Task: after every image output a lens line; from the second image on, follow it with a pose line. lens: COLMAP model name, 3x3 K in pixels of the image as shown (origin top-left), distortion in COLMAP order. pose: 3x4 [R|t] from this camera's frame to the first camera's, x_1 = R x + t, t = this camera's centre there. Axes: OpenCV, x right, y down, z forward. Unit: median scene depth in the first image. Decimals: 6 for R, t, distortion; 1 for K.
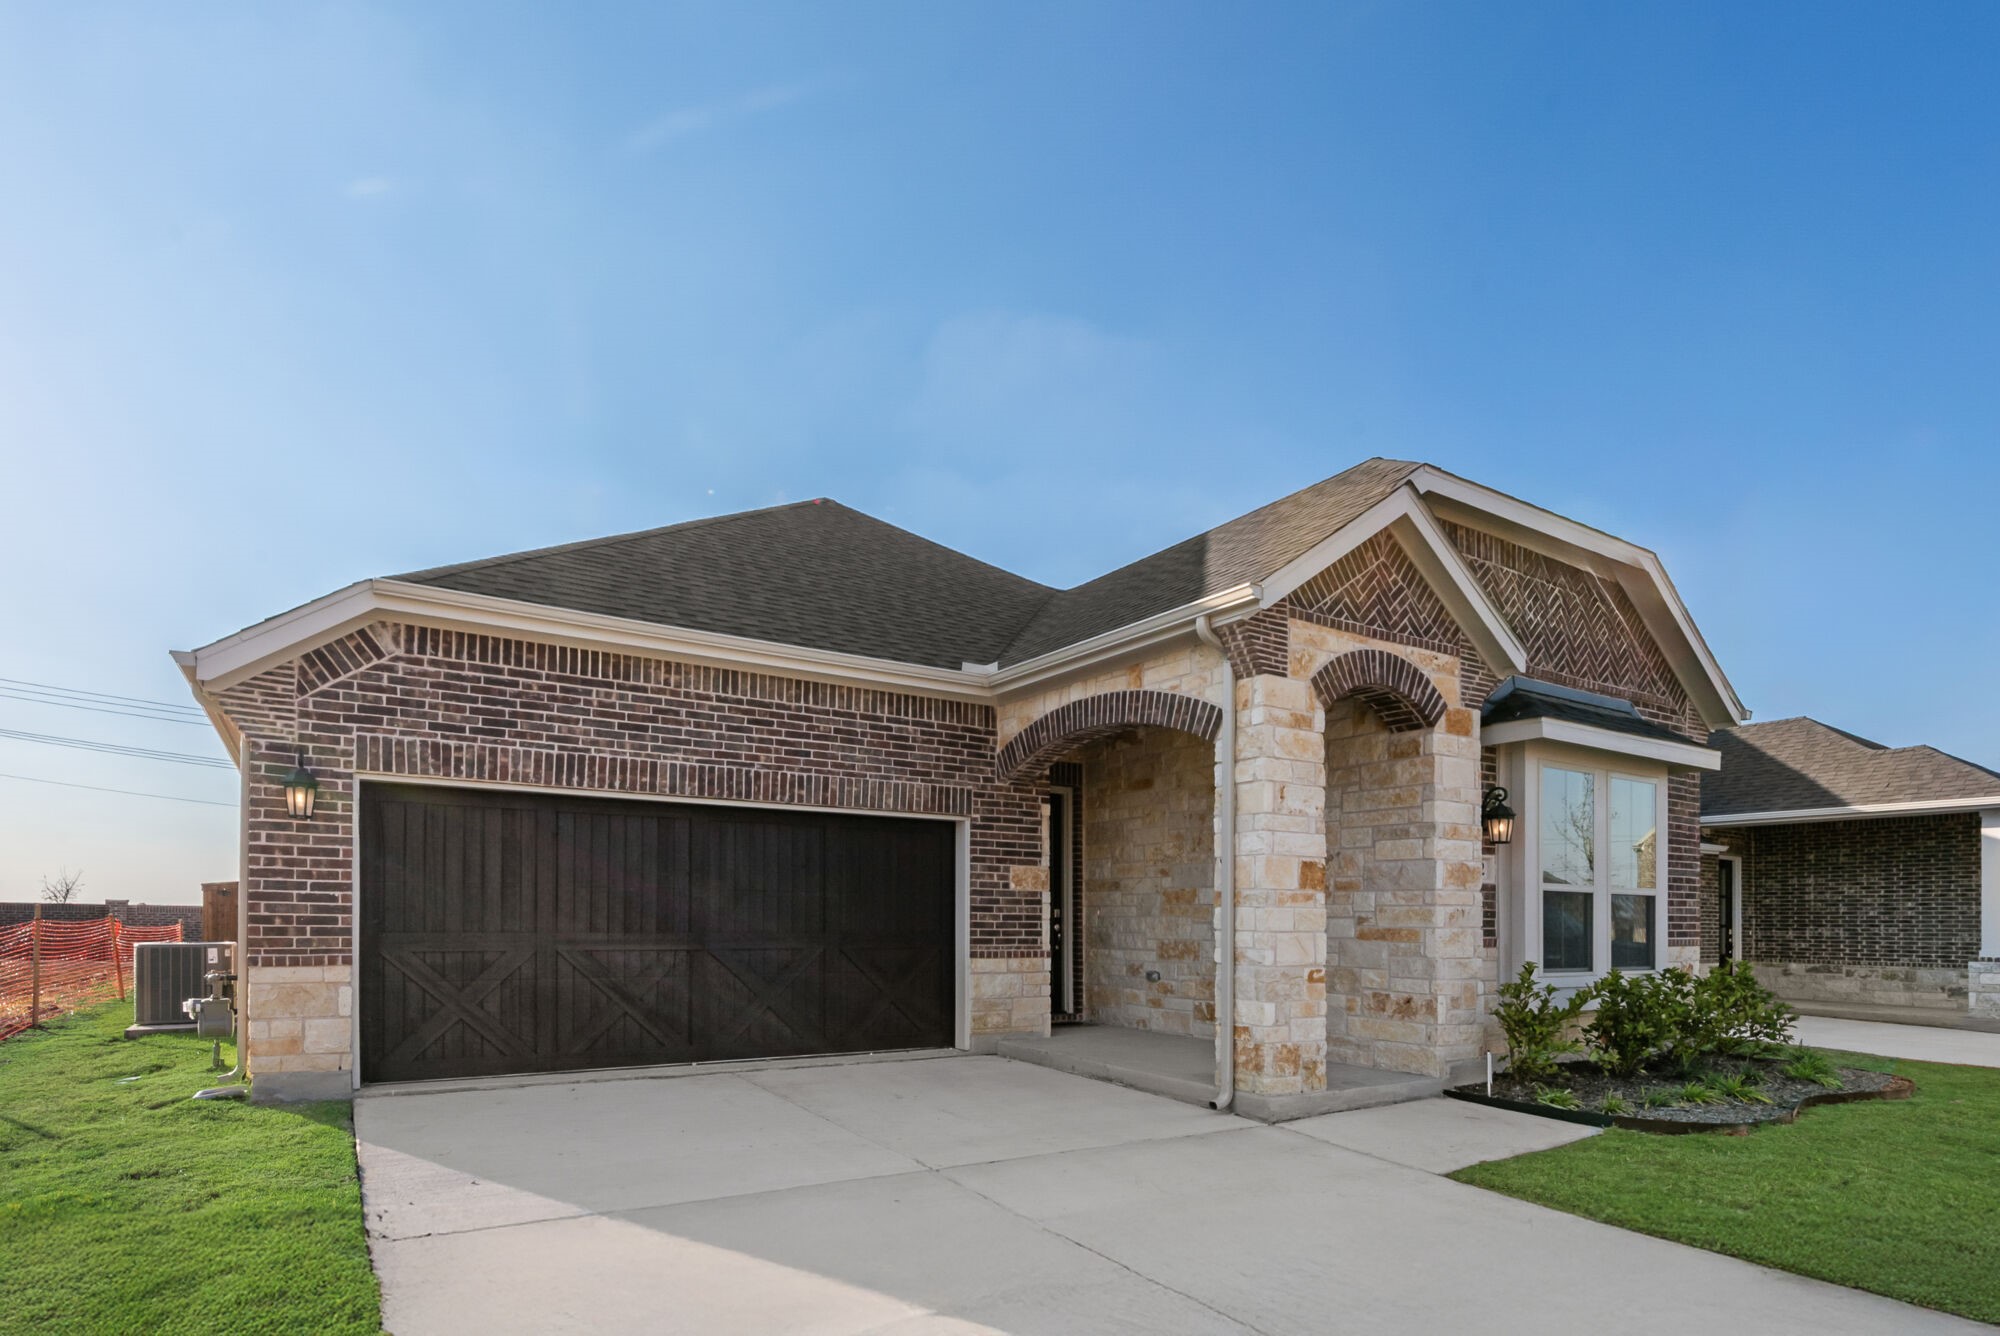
lens RADIAL K [[670.4, 0, 999.6], [0, 670.4, 712.2], [0, 0, 1]] dist [0.002148, 0.000027]
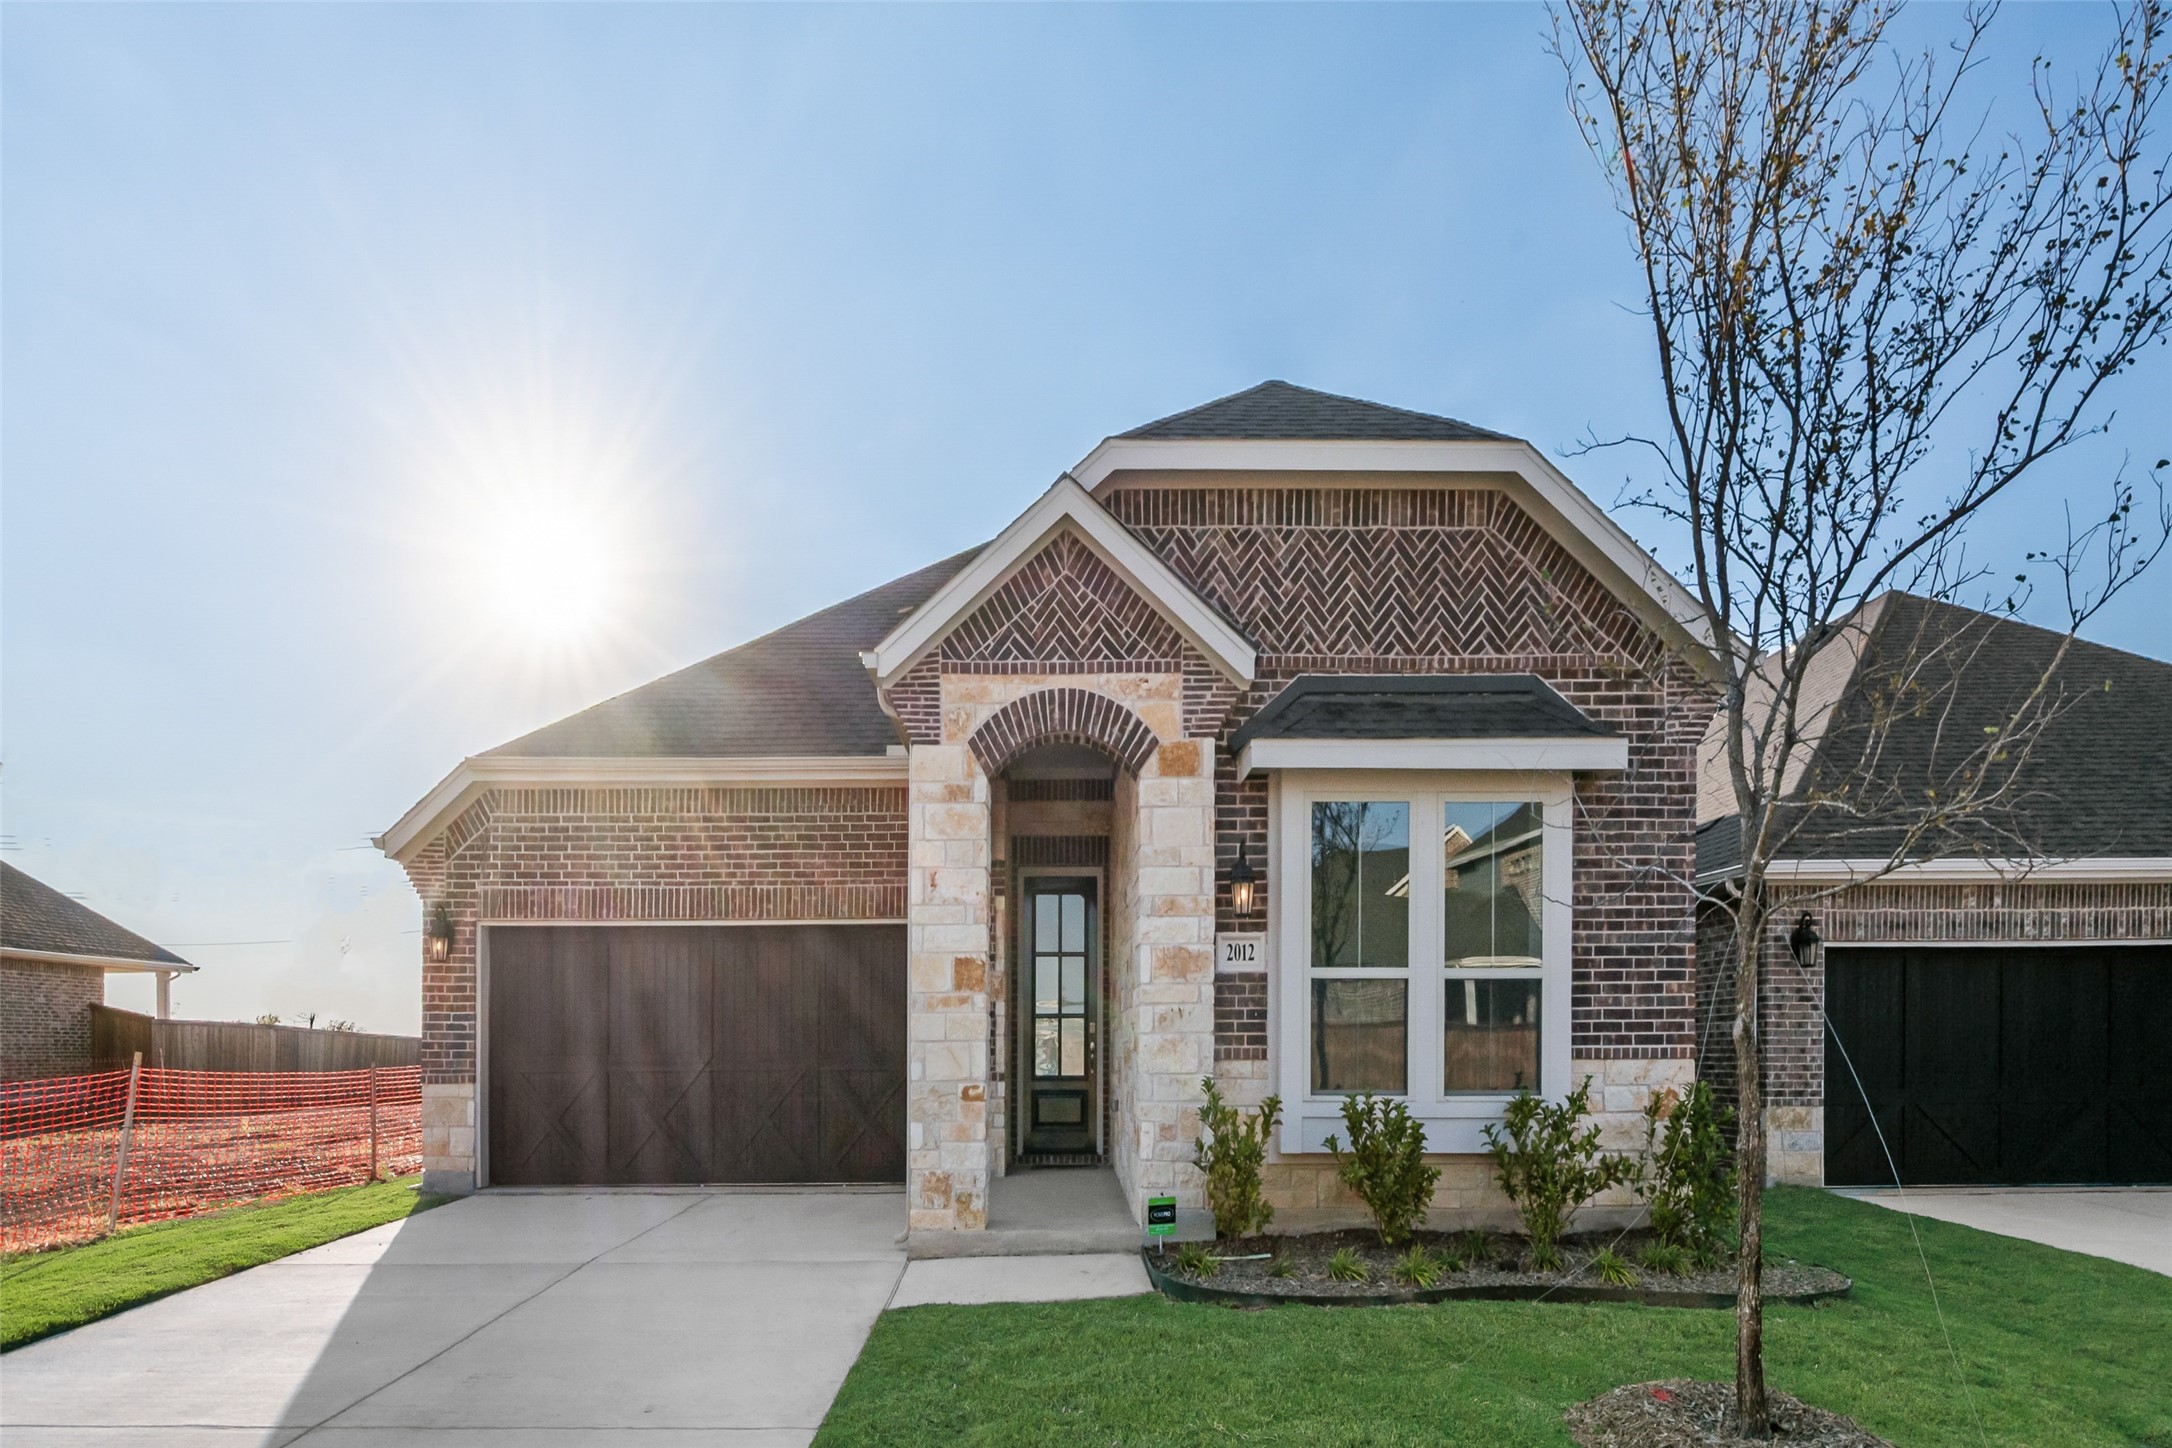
lens RADIAL K [[945.7, 0, 1085.4], [0, 945.7, 722.5], [0, 0, 1]] dist [0.005213, -0.000153]
pose [[0.875648, -0.166524, -0.453332, 1.082109], [0.151973, 0.985998, -0.068641, 0.030712], [0.458415, -0.008789, 0.888695, 0.003822]]
